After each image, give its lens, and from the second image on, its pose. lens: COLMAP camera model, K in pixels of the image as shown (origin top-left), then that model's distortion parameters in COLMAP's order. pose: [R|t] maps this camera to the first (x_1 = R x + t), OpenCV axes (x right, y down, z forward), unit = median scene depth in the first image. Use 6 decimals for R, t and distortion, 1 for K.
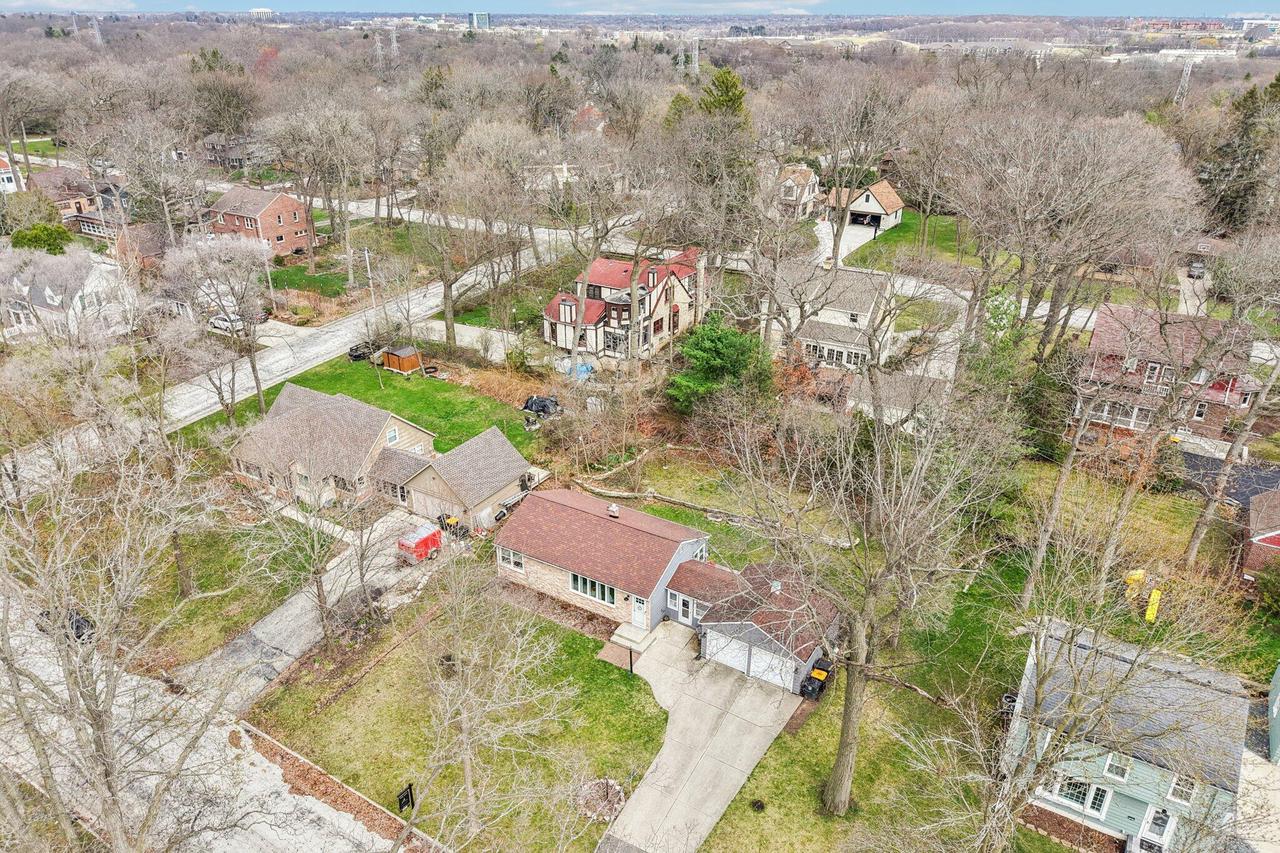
lens RADIAL K [[851.3, 0, 638.1], [0, 851.3, 423.9], [0, 0, 1]] dist [0.012339, -0.003775]
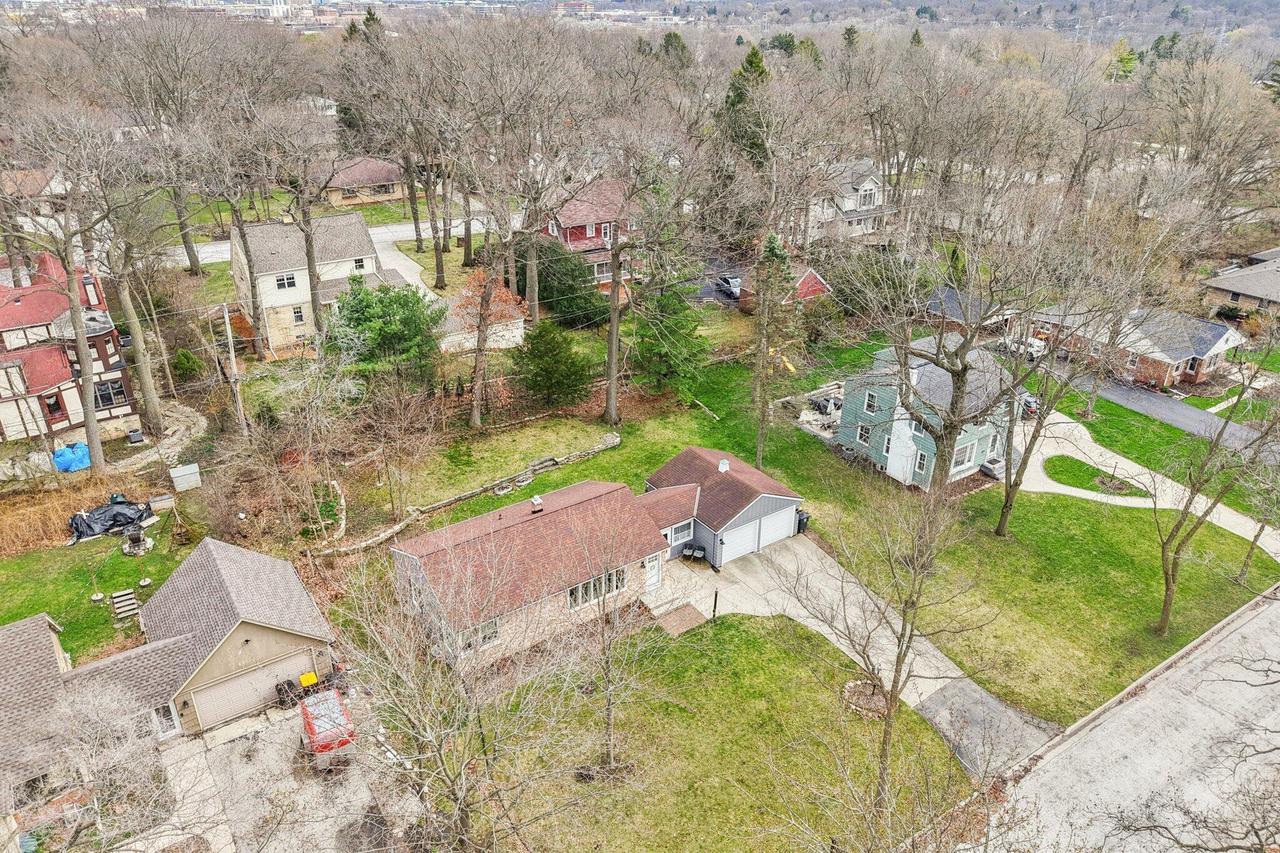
lens RADIAL K [[851.3, 0, 644.4], [0, 851.3, 430.1], [0, 0, 1]] dist [0.012339, -0.003775]
pose [[0.417629, -0.410758, 0.810471, -0.685006], [0.383600, 0.888300, 0.252537, -0.137501], [-0.823673, 0.205430, 0.528546, 0.557547]]
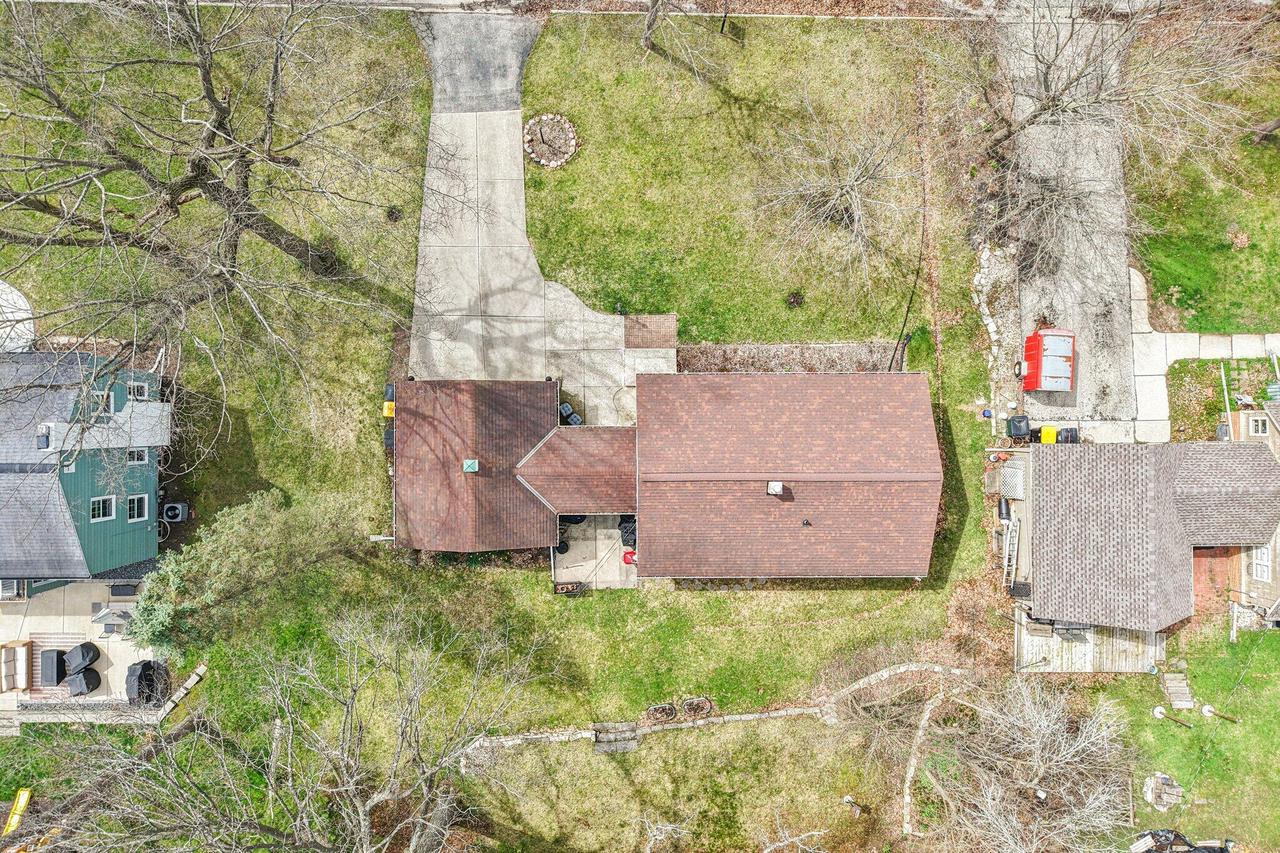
lens RADIAL K [[851.3, 0, 638.6], [0, 851.3, 426.3], [0, 0, 1]] dist [0.012339, -0.003775]
pose [[-0.852694, 0.520991, -0.038479, 0.060666], [-0.264239, -0.366587, 0.892072, -0.435983], [0.450656, 0.770832, 0.450253, 0.751712]]
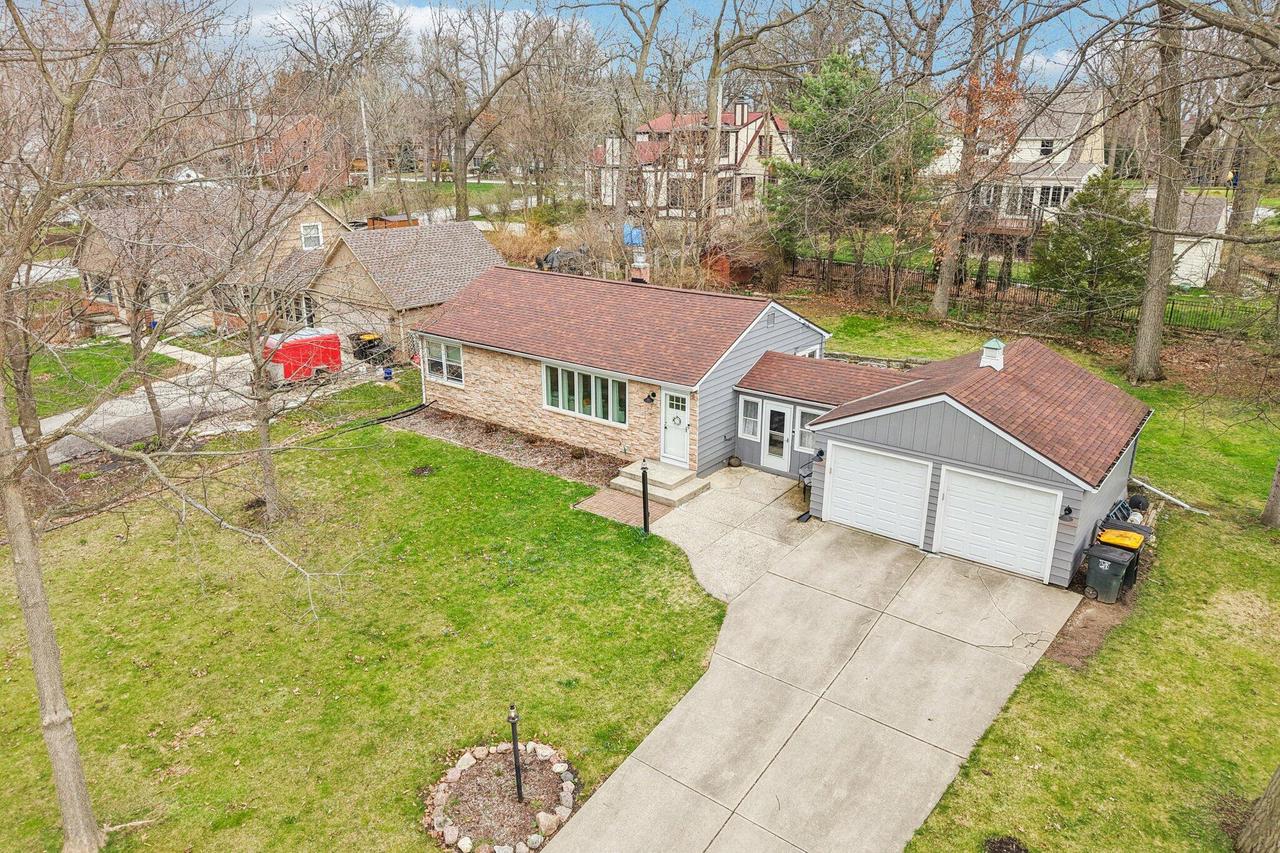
lens RADIAL K [[851.3, 0, 645.0], [0, 851.3, 424.9], [0, 0, 1]] dist [0.012339, -0.003775]
pose [[0.994012, 0.030896, -0.104816, 0.035336], [-0.042203, 0.993317, -0.107428, 0.287432], [0.100796, 0.111208, 0.988672, 0.577931]]
